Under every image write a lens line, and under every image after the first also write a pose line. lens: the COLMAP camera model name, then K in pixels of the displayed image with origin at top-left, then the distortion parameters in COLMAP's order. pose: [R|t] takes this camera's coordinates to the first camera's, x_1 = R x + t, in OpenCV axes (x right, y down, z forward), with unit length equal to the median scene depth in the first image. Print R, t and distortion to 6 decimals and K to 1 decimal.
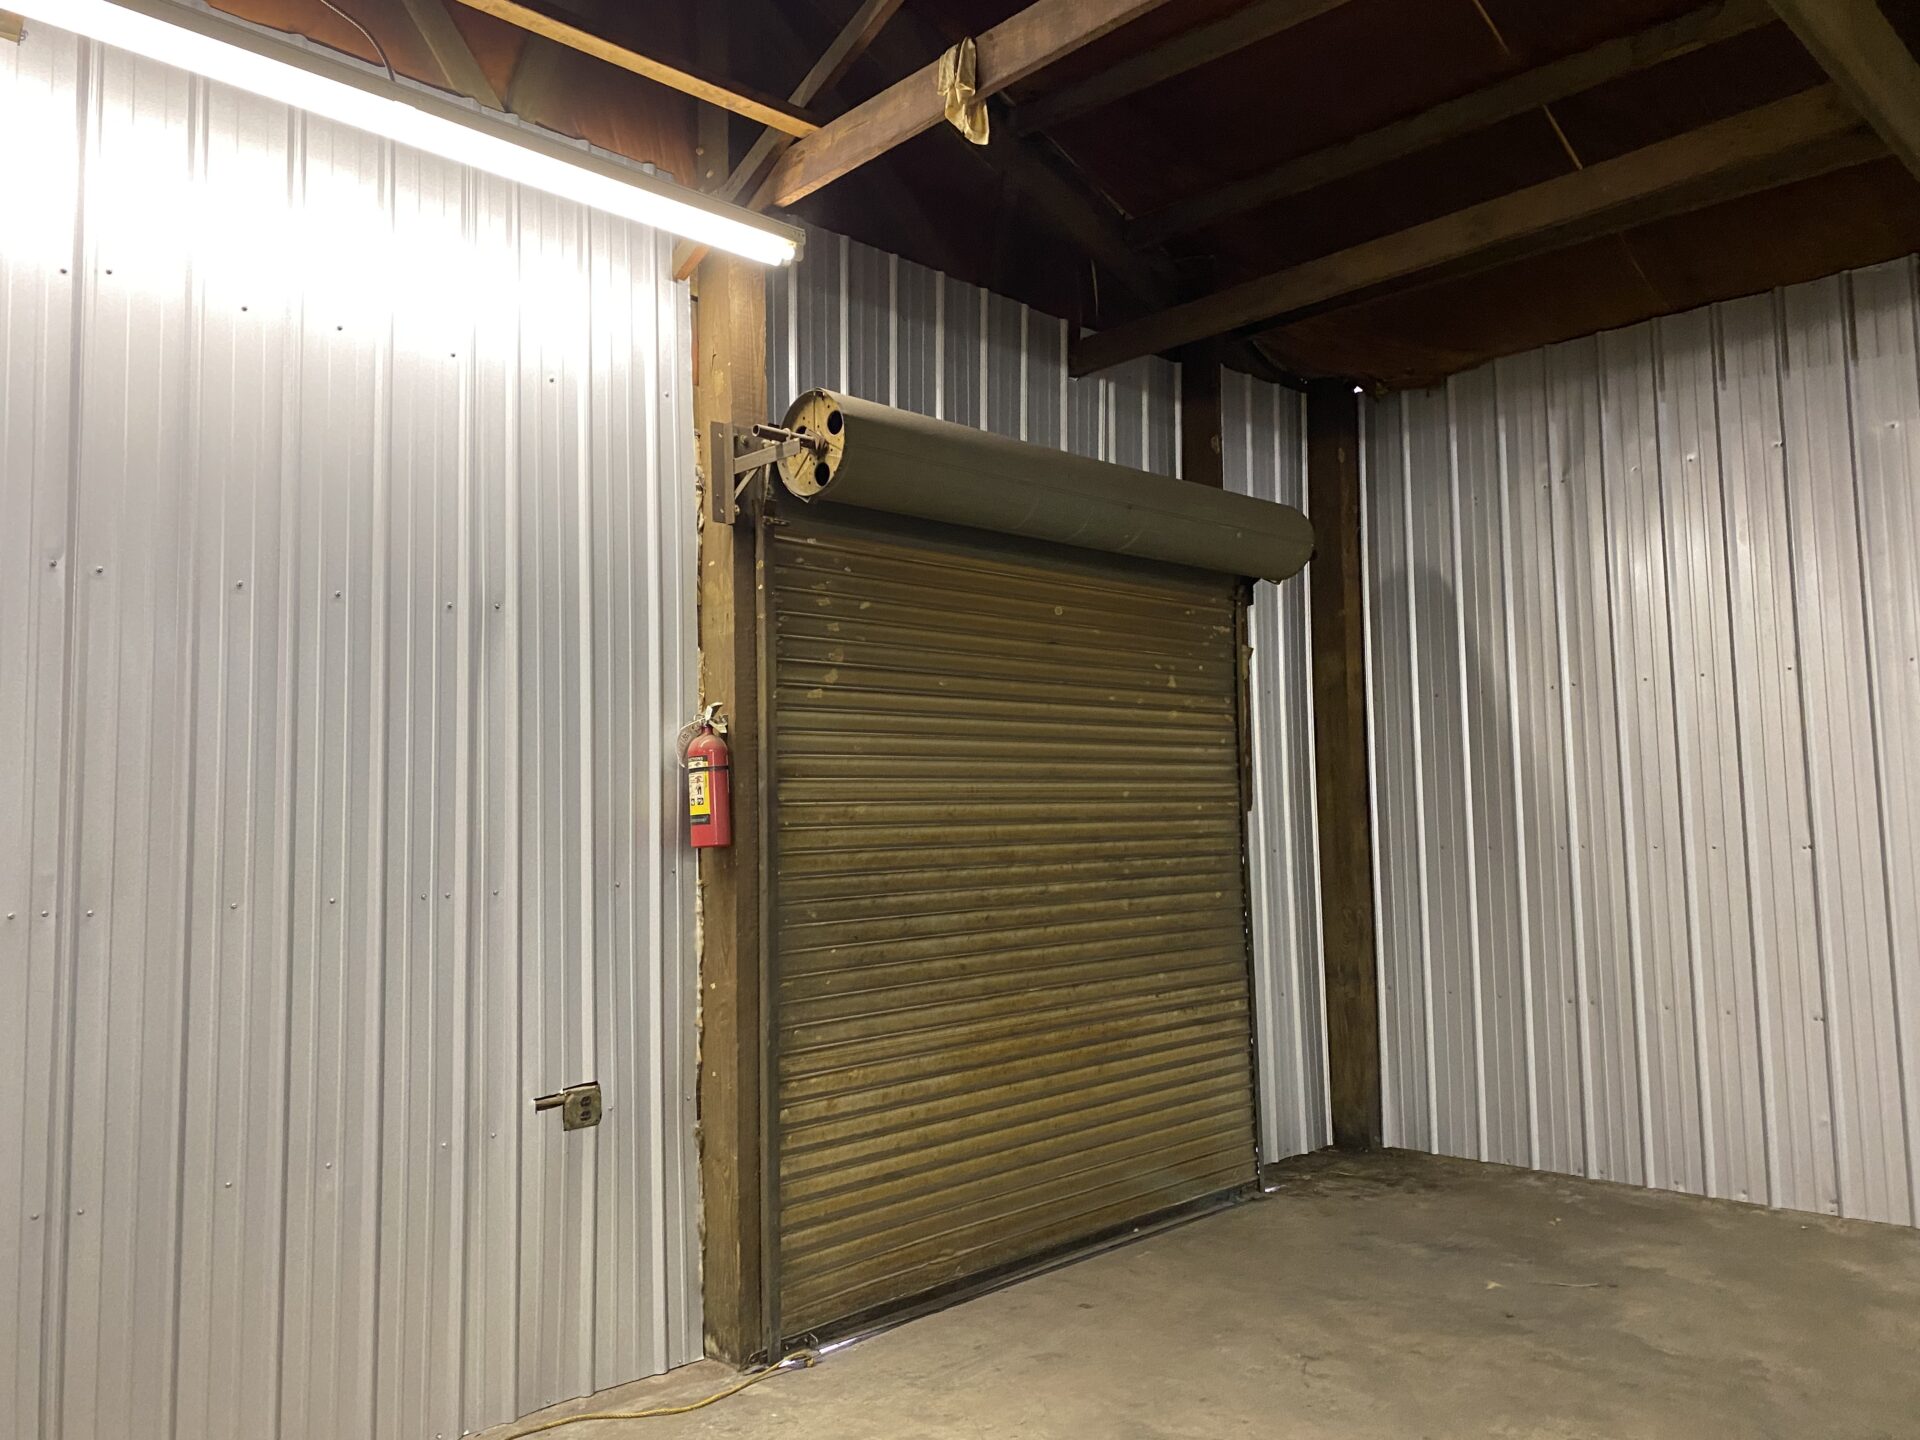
lens RADIAL K [[1437.1, 0, 973.3], [0, 1437.1, 703.0], [0, 0, 1]] dist [0.026833, -0.039163]
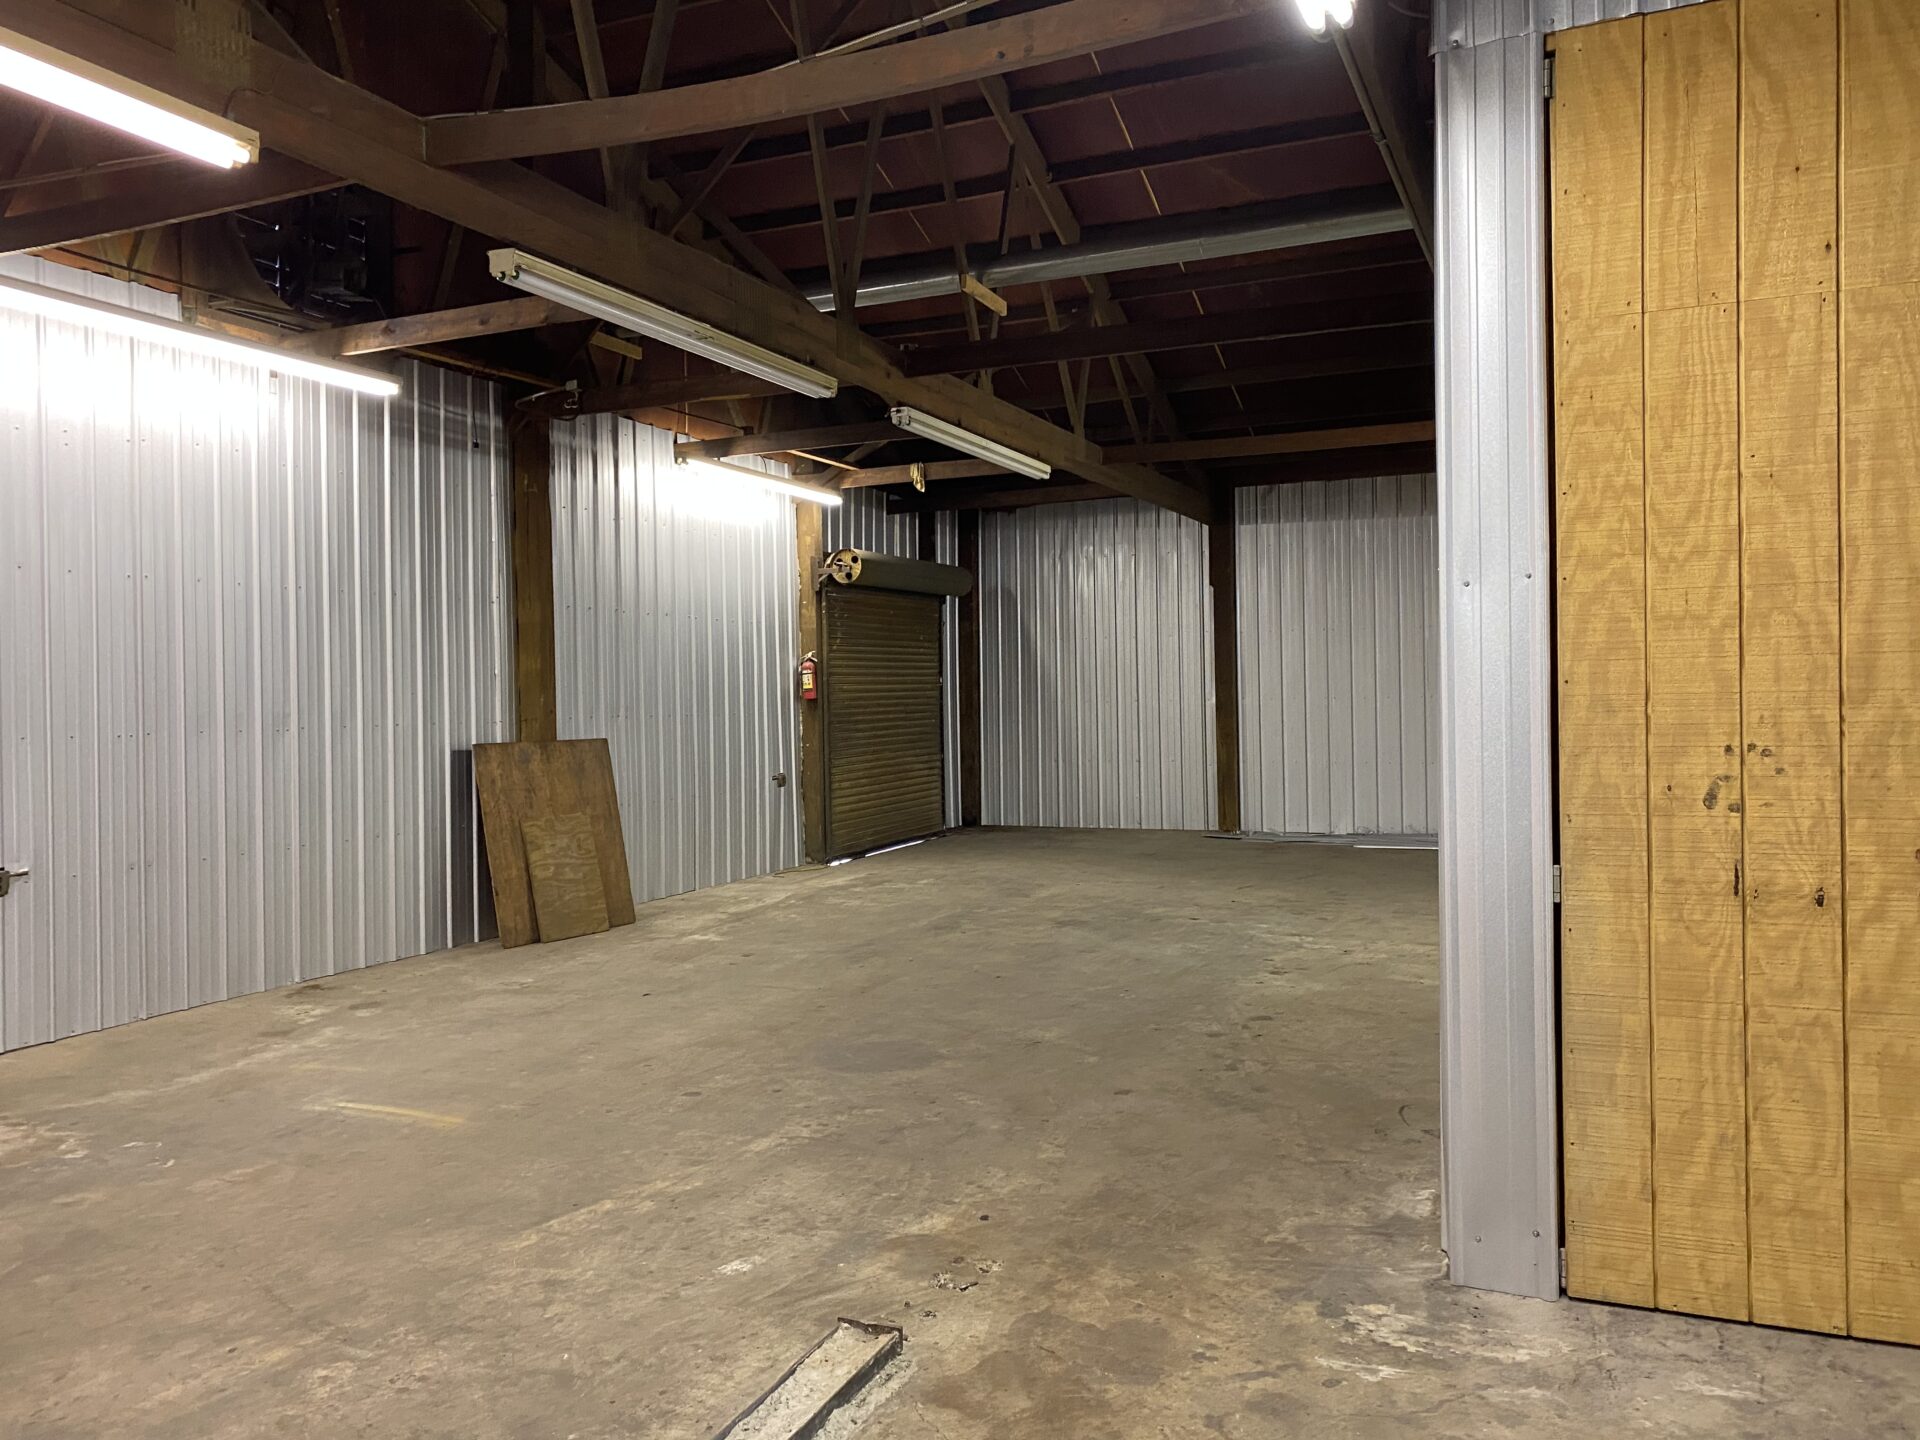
lens RADIAL K [[1437.1, 0, 953.8], [0, 1437.1, 714.1], [0, 0, 1]] dist [0.026833, -0.039163]
pose [[0.934177, -0.002006, 0.356803, -0.923058], [-0.030332, 0.995918, 0.085016, -0.126149], [-0.355517, -0.090243, 0.930303, -1.812737]]
